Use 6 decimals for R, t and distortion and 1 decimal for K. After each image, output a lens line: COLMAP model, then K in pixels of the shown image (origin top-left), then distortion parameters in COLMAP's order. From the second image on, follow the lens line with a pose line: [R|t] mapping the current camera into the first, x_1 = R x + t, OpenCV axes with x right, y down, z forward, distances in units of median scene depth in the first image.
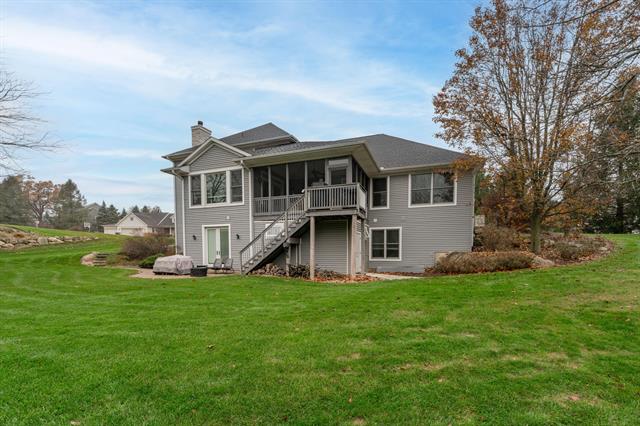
lens RADIAL K [[275.0, 0, 317.7], [0, 275.0, 260.4], [0, 0, 1]] dist [-0.000916, -0.000115]
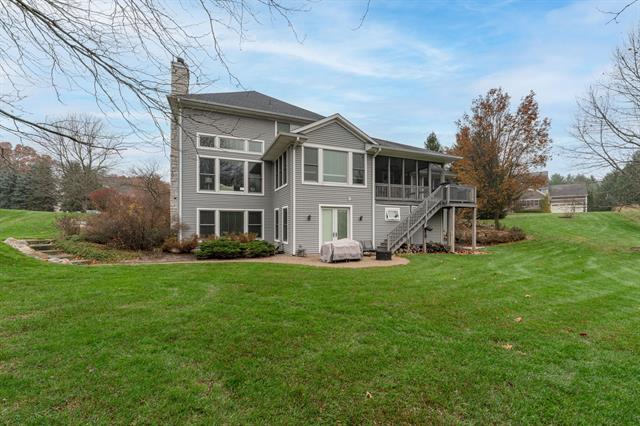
lens RADIAL K [[259.1, 0, 321.2], [0, 259.1, 222.9], [0, 0, 1]] dist [-0.000272, -0.000017]
pose [[0.730144, 0.005165, 0.683274, -1.049943], [0.024853, 0.999109, -0.034110, -0.040354], [-0.682841, 0.041886, 0.729365, 0.402615]]
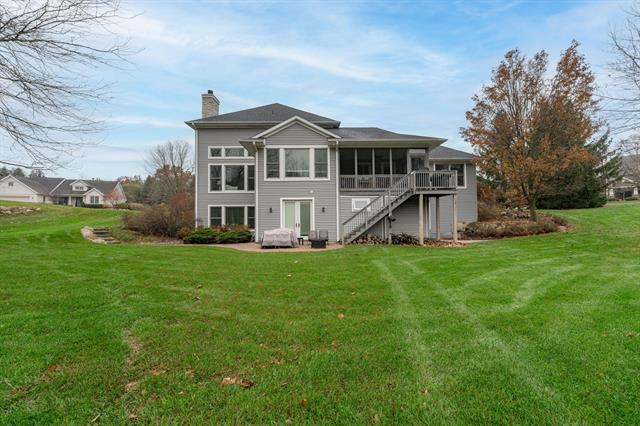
lens RADIAL K [[255.2, 0, 320.0], [0, 255.2, 213.0], [0, 0, 1]] dist [-0.000494, -0.000016]
pose [[0.929731, 0.004218, 0.368214, -0.666114], [0.022344, 0.997446, -0.067845, -0.006500], [-0.367560, 0.071305, 0.927262, 0.086824]]
